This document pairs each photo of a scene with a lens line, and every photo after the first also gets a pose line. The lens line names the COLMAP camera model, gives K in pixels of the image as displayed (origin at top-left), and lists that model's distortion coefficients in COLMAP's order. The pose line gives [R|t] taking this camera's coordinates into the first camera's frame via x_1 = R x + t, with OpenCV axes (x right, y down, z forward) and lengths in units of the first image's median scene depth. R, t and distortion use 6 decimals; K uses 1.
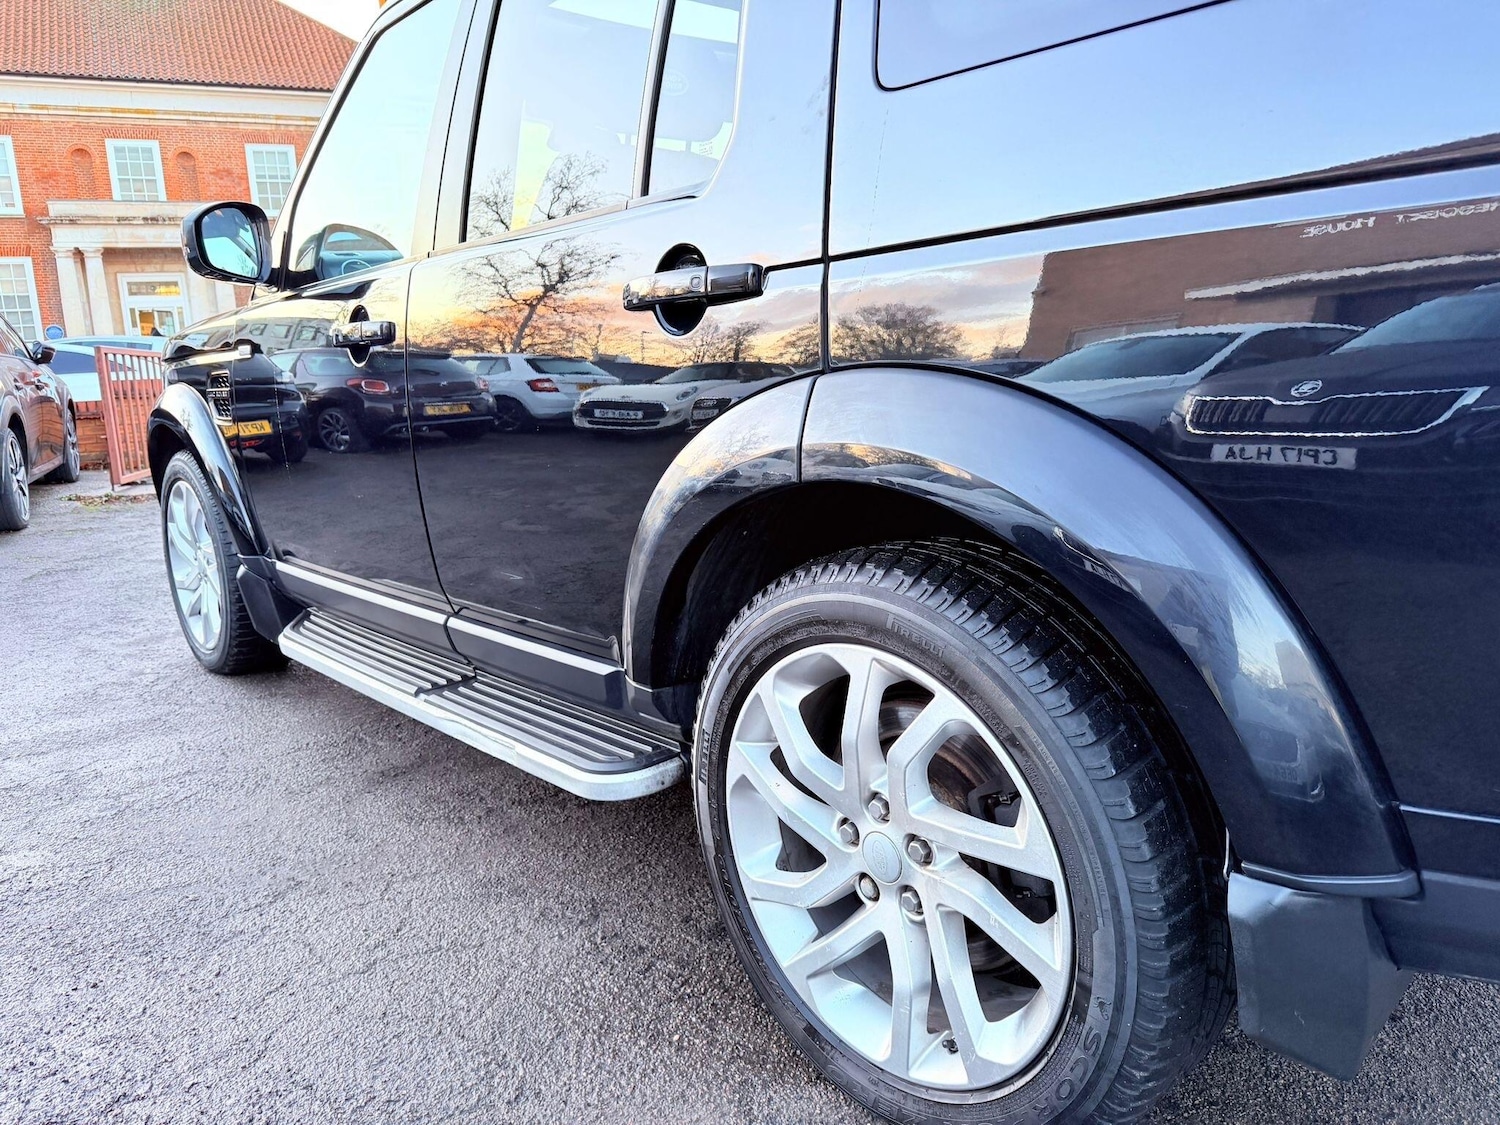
lens RADIAL K [[1072.4, 0, 752.2], [0, 1072.4, 554.7], [0, 0, 1]] dist [0.005837, -0.015225]
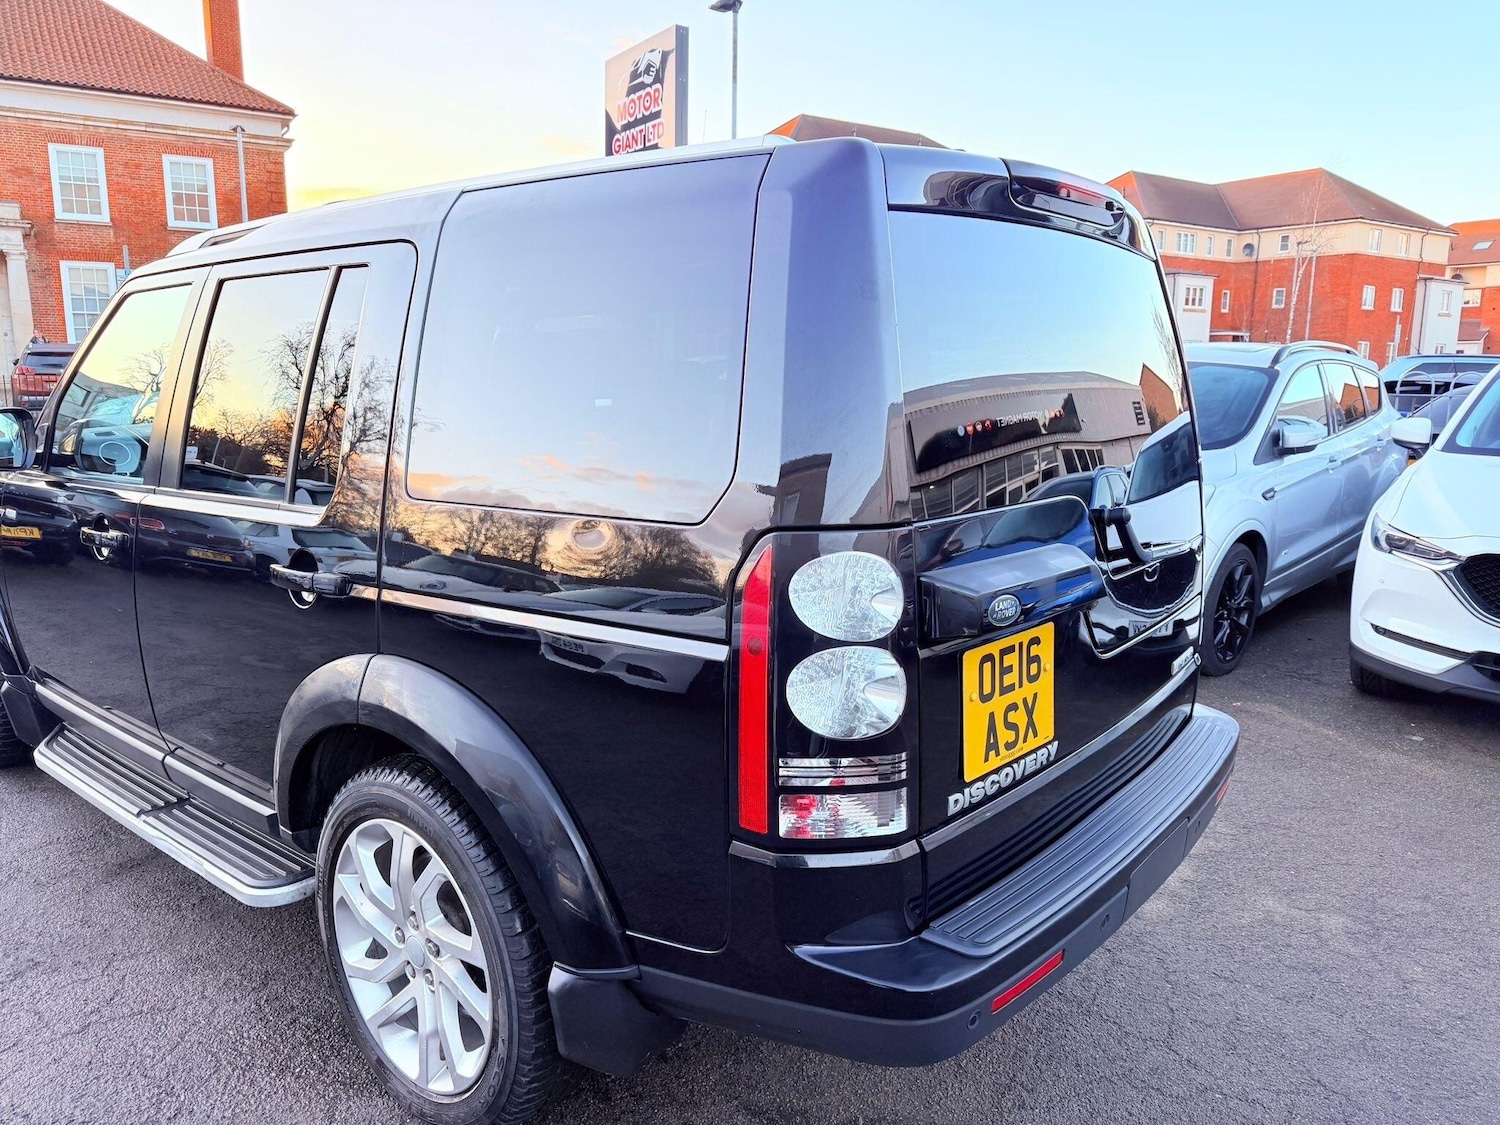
lens RADIAL K [[1072.4, 0, 758.0], [0, 1072.4, 557.3], [0, 0, 1]] dist [0.005837, -0.015225]
pose [[0.988485, 0.022229, 0.149678, 0.250139], [-0.019930, 0.999659, -0.016845, -0.191988], [-0.150002, 0.013668, 0.988591, -0.444013]]
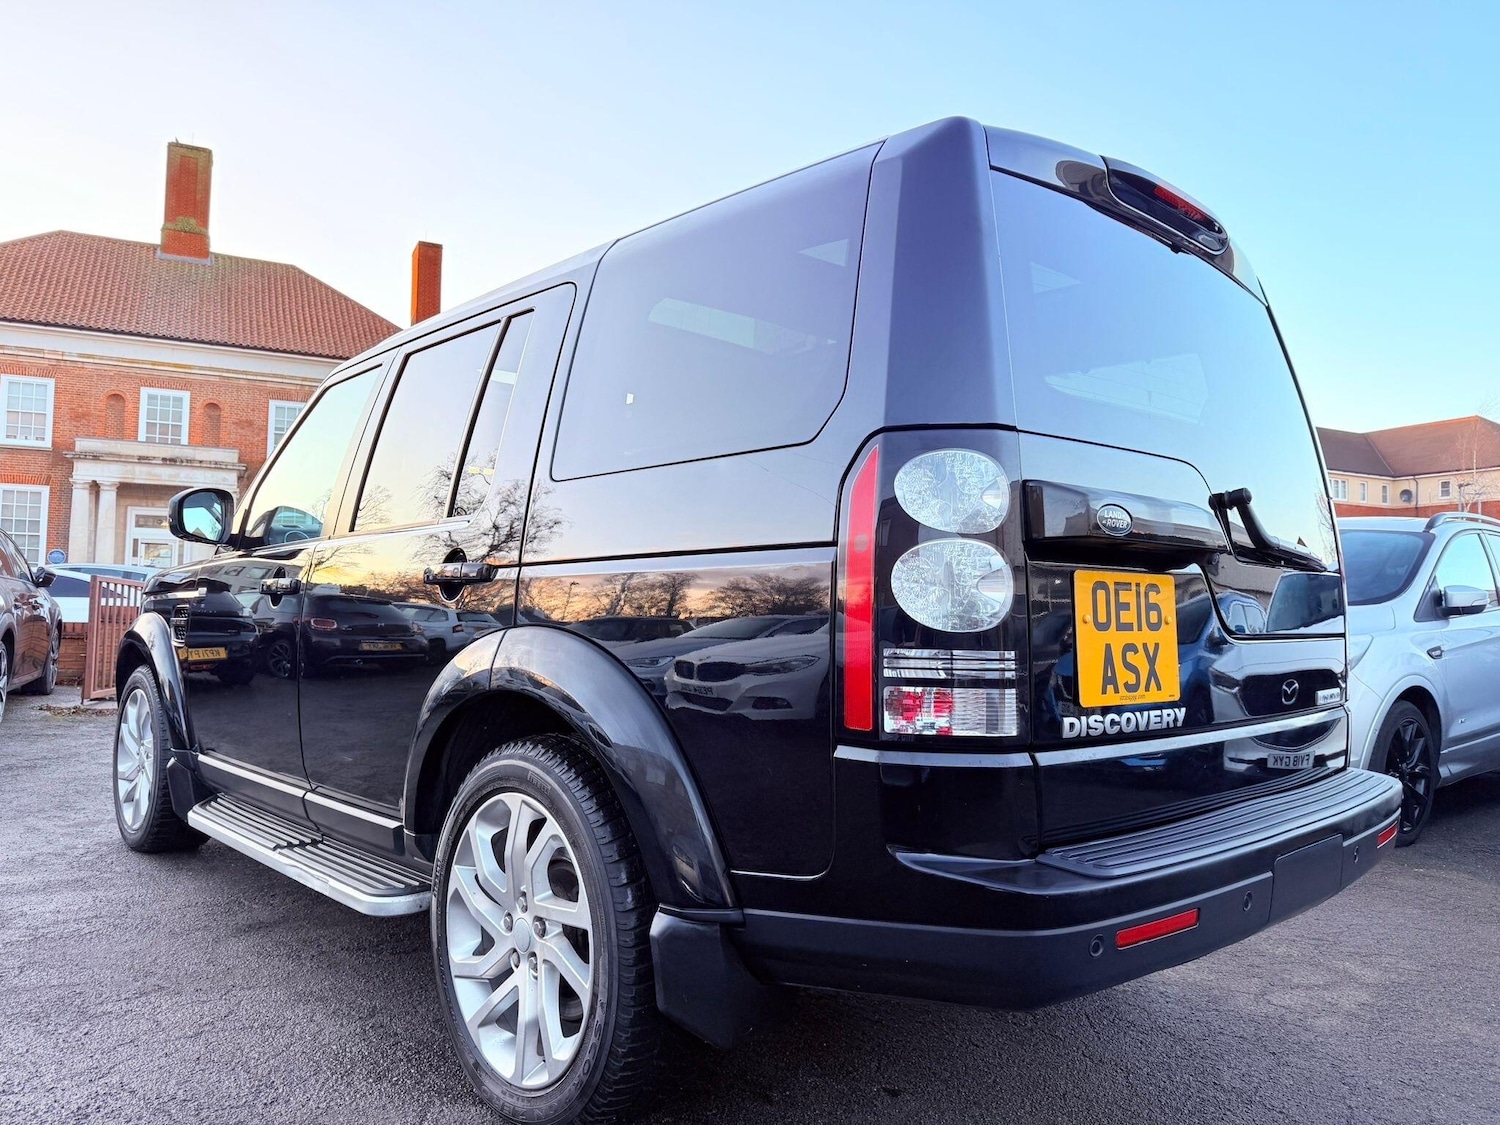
lens RADIAL K [[1072.4, 0, 752.2], [0, 1072.4, 557.8], [0, 0, 1]] dist [0.005837, -0.015225]
pose [[0.998057, 0.061890, 0.007180, 0.277463], [-0.058367, 0.969074, -0.239768, 0.069874], [-0.021797, 0.238883, 0.970804, -0.450242]]
